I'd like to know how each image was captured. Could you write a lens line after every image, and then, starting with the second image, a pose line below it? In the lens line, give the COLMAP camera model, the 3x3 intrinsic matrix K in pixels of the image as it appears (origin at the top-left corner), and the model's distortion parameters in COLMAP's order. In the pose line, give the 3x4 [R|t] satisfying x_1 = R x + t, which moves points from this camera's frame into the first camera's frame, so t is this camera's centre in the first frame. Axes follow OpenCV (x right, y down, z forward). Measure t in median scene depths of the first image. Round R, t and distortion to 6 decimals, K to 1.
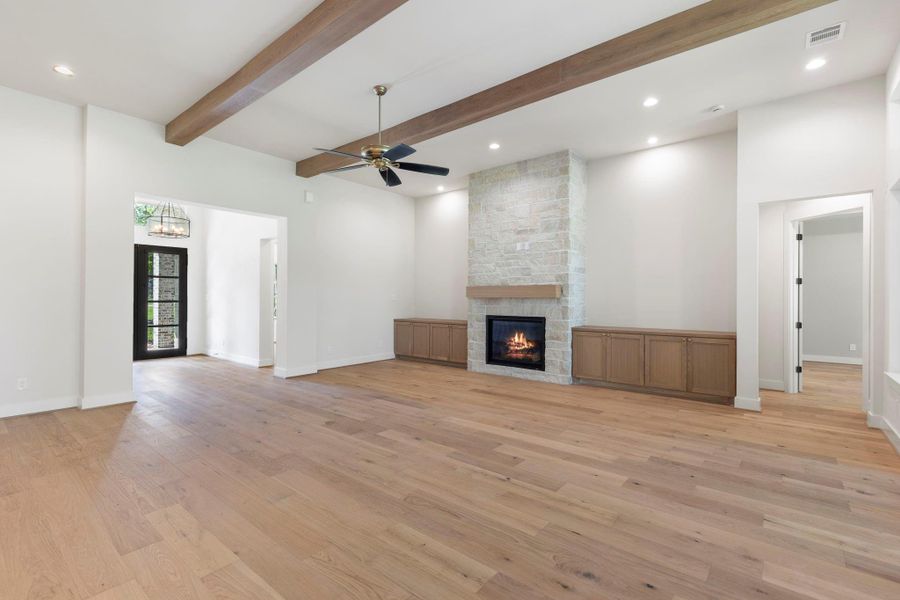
lens RADIAL K [[409.1, 0, 451.5], [0, 409.1, 299.0], [0, 0, 1]] dist [0.008084, -0.000818]
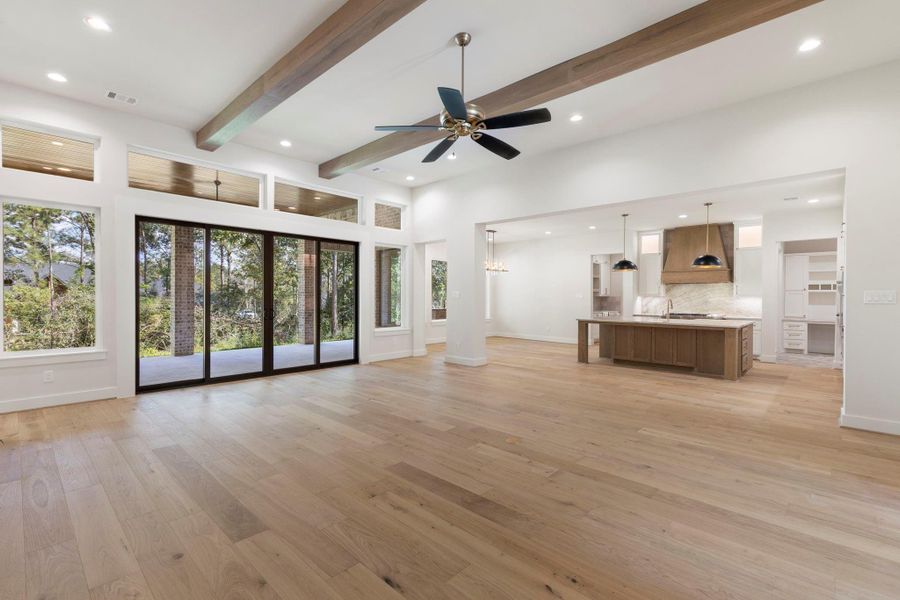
lens RADIAL K [[409.1, 0, 447.8], [0, 409.1, 294.9], [0, 0, 1]] dist [0.008084, -0.000818]
pose [[-0.997333, -0.007009, 0.072646, -0.279536], [-0.007187, 0.999972, -0.002183, -0.001013], [-0.072629, -0.002699, -0.997355, 2.425359]]
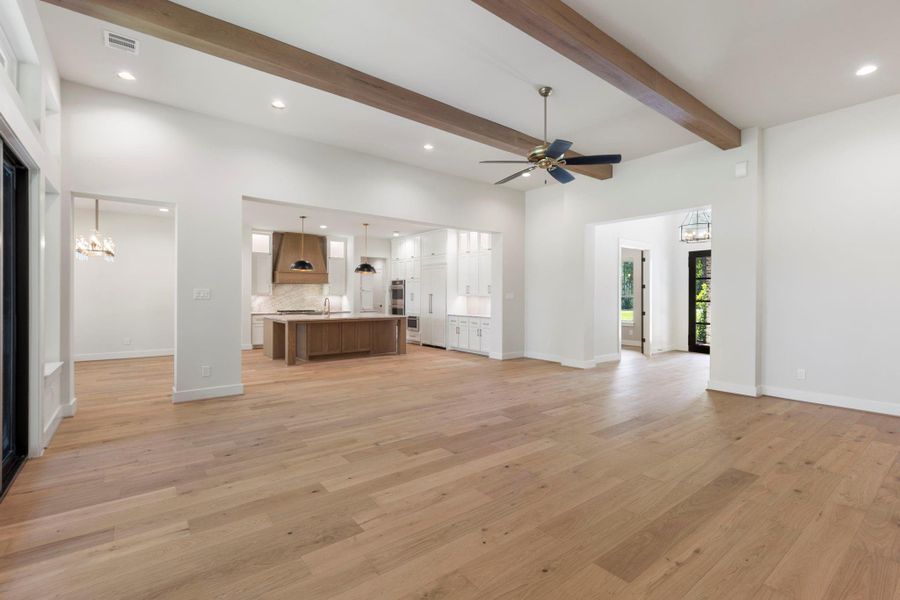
lens RADIAL K [[409.1, 0, 450.9], [0, 409.1, 297.3], [0, 0, 1]] dist [0.008084, -0.000818]
pose [[-0.218762, -0.001259, -0.975778, 1.147341], [-0.006723, 0.999977, 0.000217, -0.000371], [0.975755, 0.006607, -0.218765, 1.325996]]
